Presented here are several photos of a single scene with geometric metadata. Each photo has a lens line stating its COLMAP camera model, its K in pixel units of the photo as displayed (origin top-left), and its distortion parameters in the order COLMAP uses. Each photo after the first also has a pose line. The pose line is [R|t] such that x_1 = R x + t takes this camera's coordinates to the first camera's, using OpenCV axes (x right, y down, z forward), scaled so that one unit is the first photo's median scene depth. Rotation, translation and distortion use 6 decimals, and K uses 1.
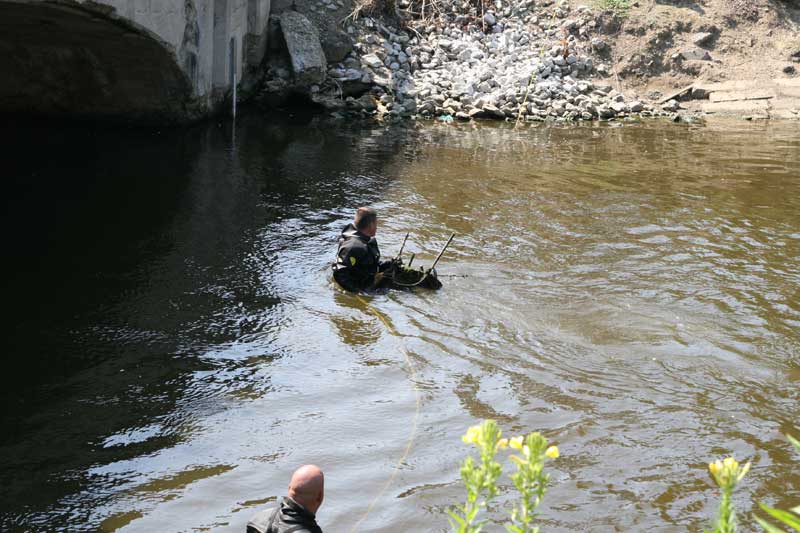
lens RADIAL K [[1734.1, 0, 400.0], [0, 1734.1, 266.5], [0, 0, 1]] dist [0.204503, 0.417661]
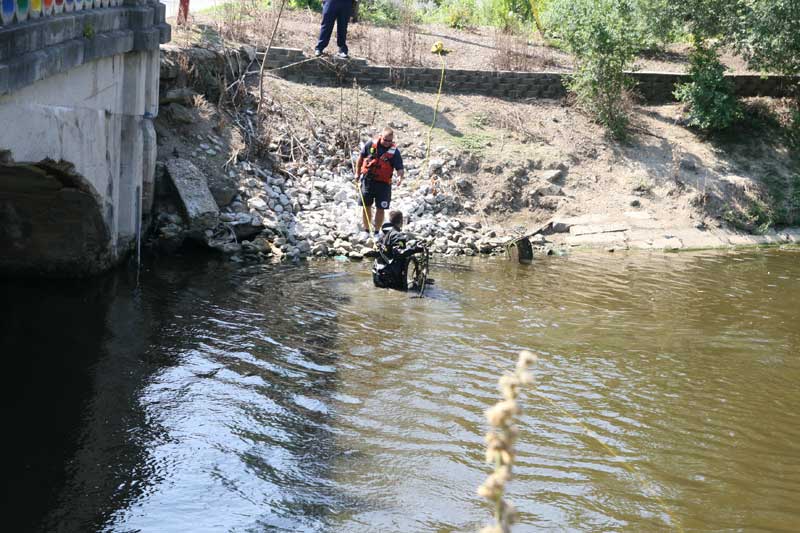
lens RADIAL K [[1734.1, 0, 400.0], [0, 1734.1, 266.5], [0, 0, 1]] dist [0.204503, 0.417661]
pose [[0.978379, -0.033411, 0.204105, -0.140999], [0.047388, 0.996825, -0.063980, -0.013006], [-0.201320, 0.072269, 0.976856, -0.003804]]
